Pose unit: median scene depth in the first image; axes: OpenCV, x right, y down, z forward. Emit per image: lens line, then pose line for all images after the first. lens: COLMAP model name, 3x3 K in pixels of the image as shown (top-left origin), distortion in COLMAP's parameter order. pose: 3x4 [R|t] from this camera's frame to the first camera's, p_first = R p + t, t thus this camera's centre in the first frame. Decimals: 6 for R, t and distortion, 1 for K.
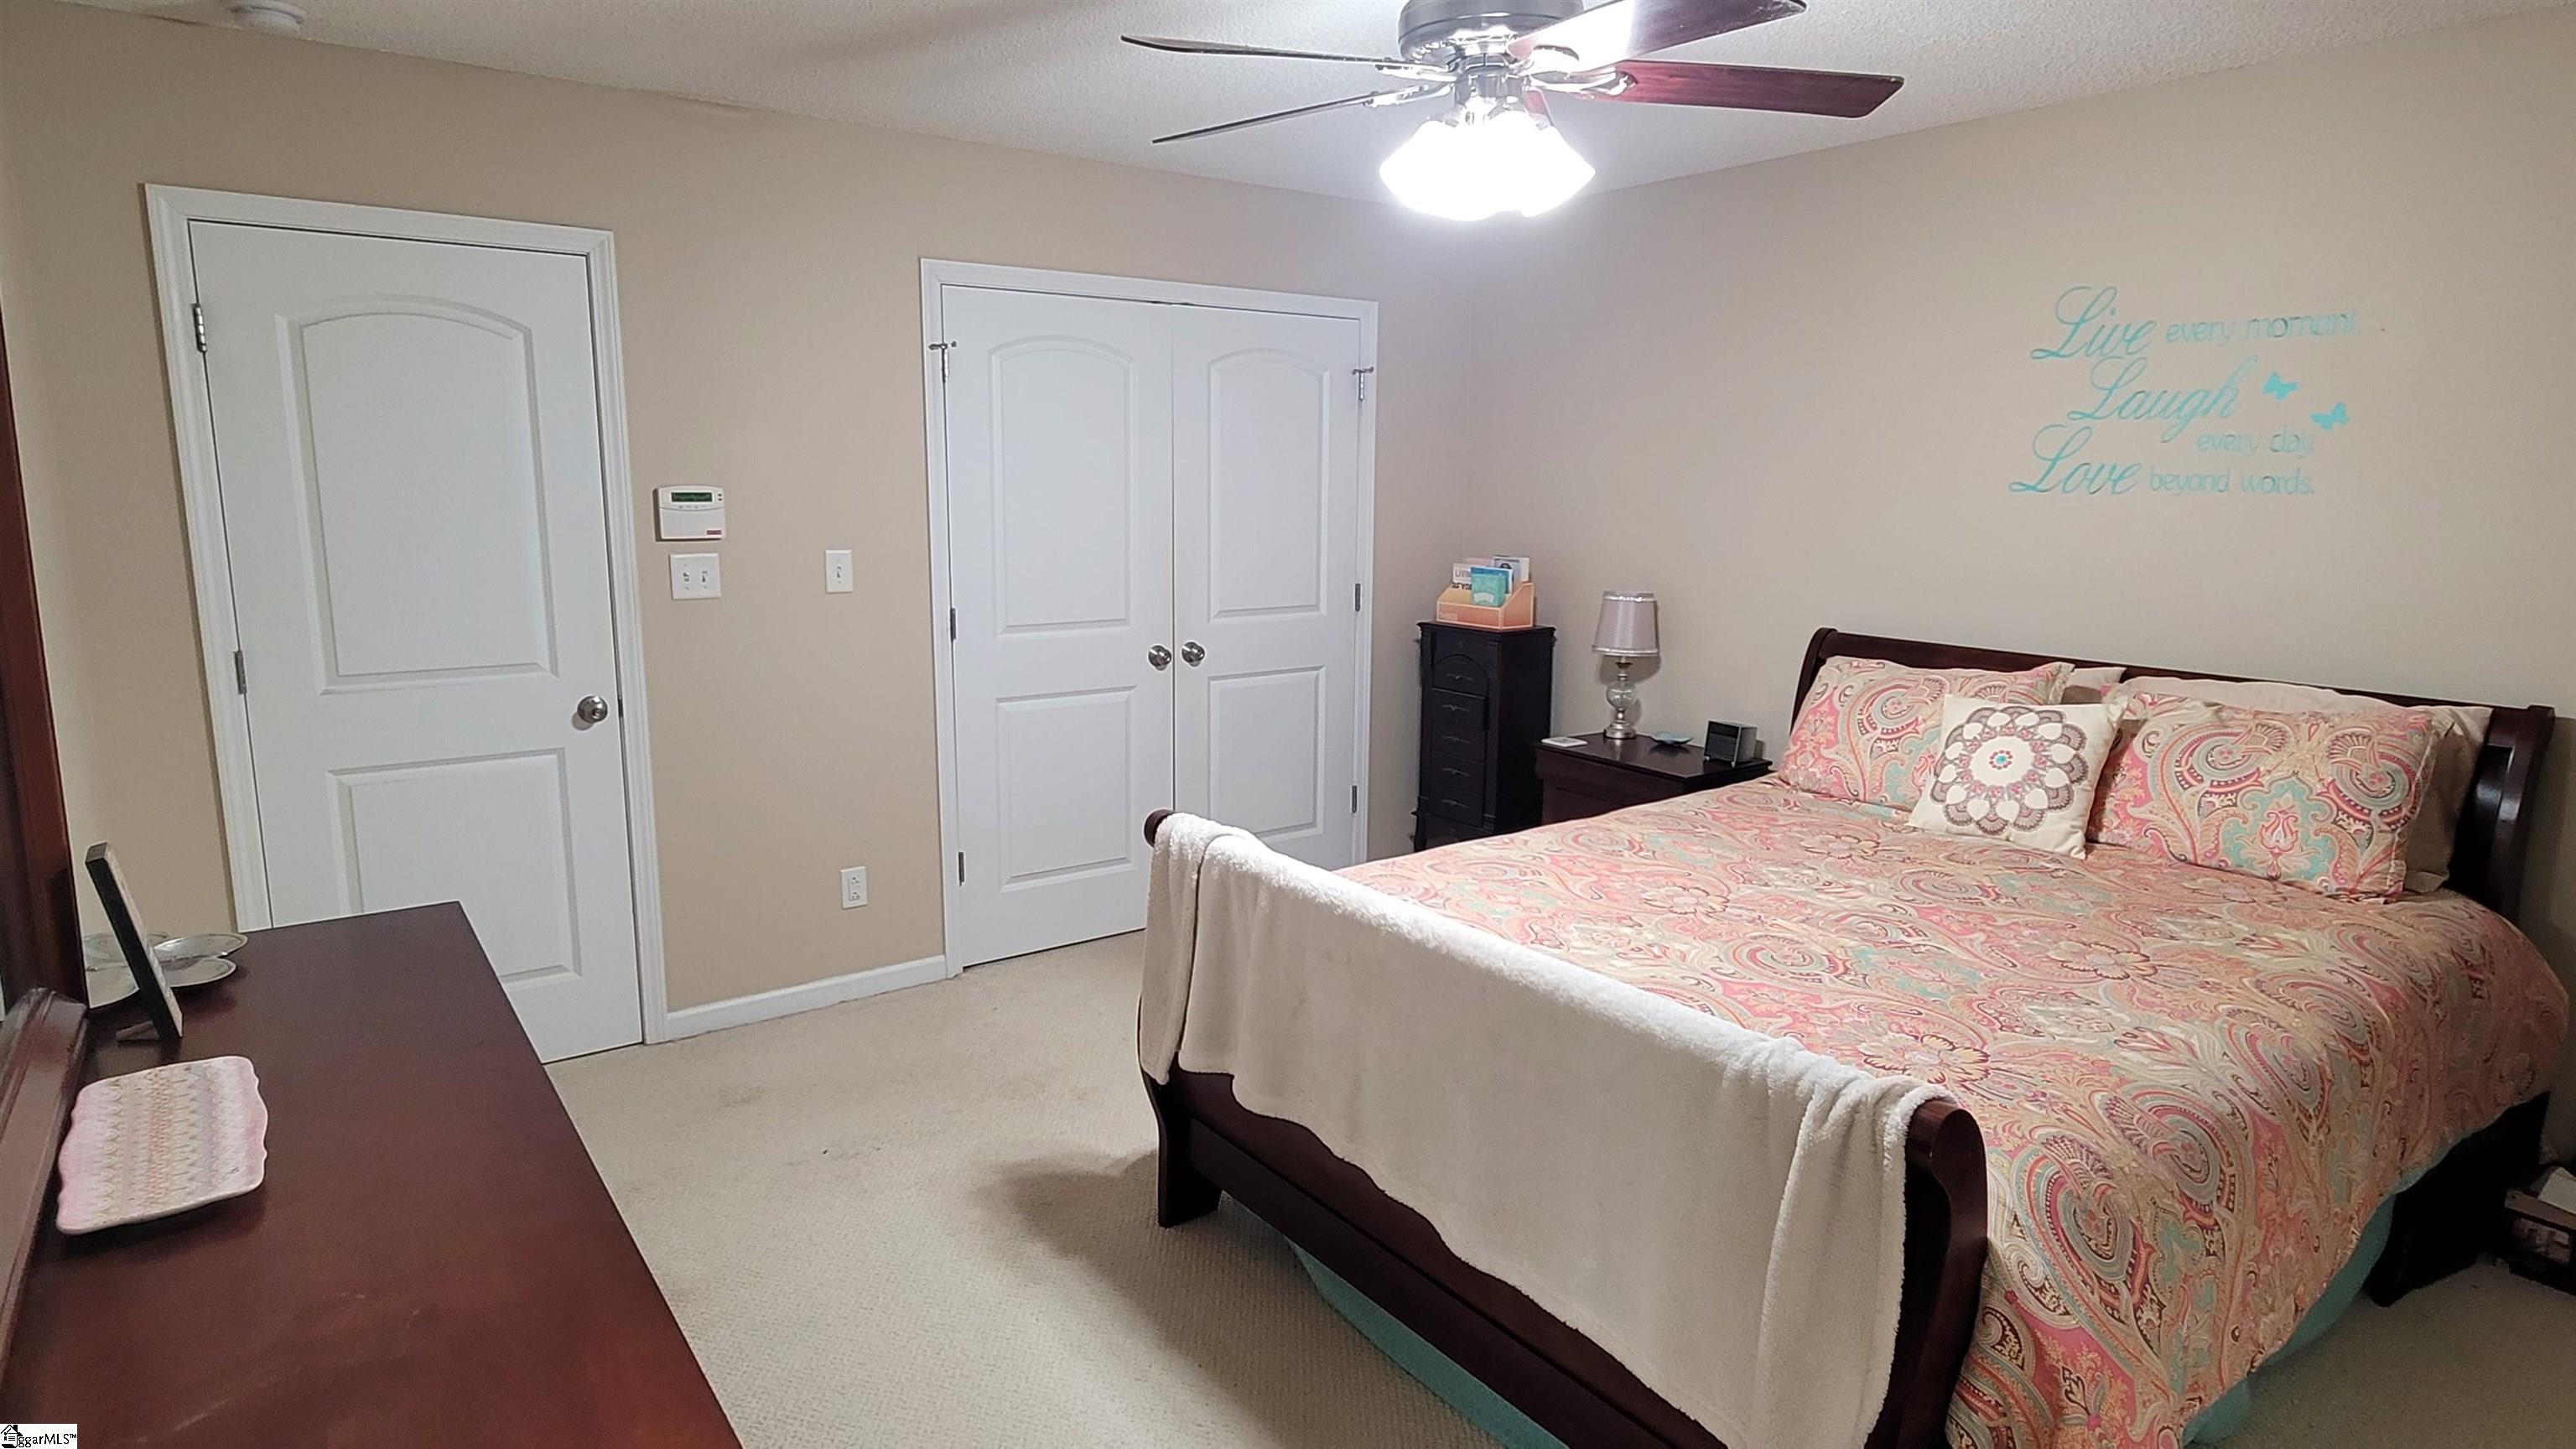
lens RADIAL K [[1379.2, 0, 1288.0], [0, 1379.2, 724.5], [0, 0, 1]] dist [-0.001789, -0.000299]
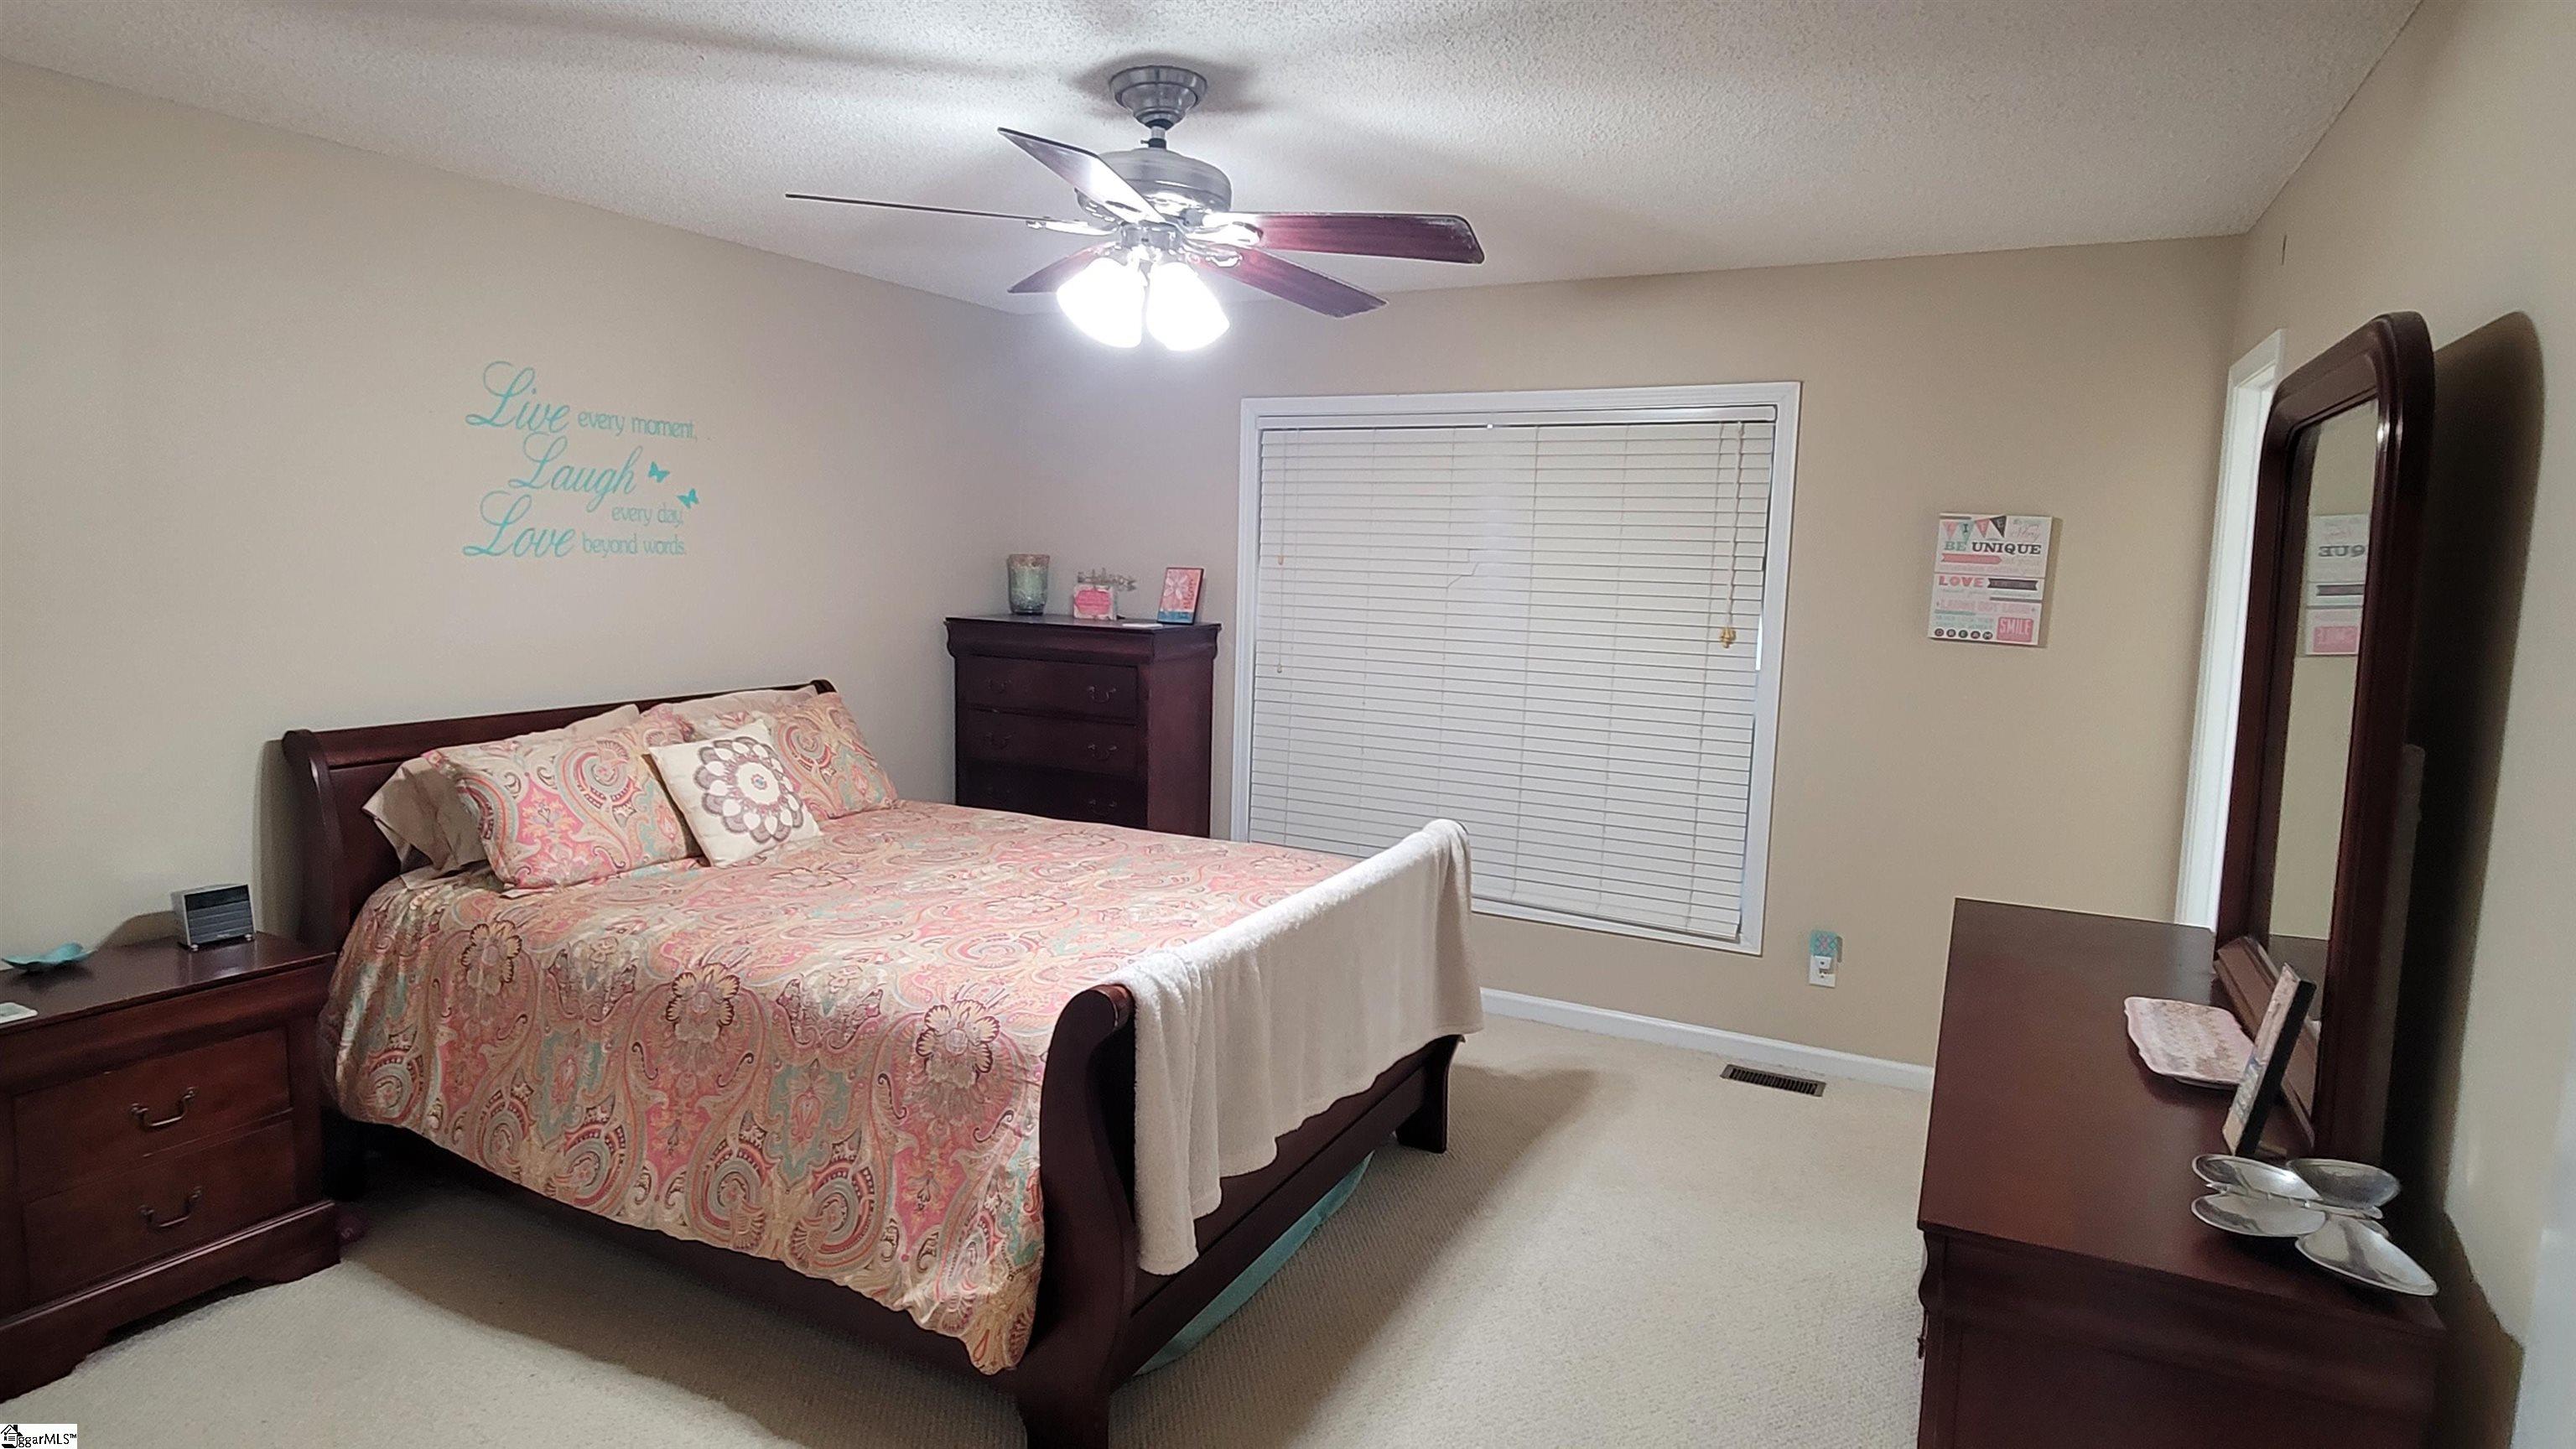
lens RADIAL K [[1379.2, 0, 1288.0], [0, 1379.2, 724.5], [0, 0, 1]] dist [-0.001789, -0.000299]
pose [[-0.441148, -0.132764, 0.887559, -0.690037], [0.137658, 0.967282, 0.213110, -0.200220], [-0.886814, 0.216192, -0.408439, 1.001737]]
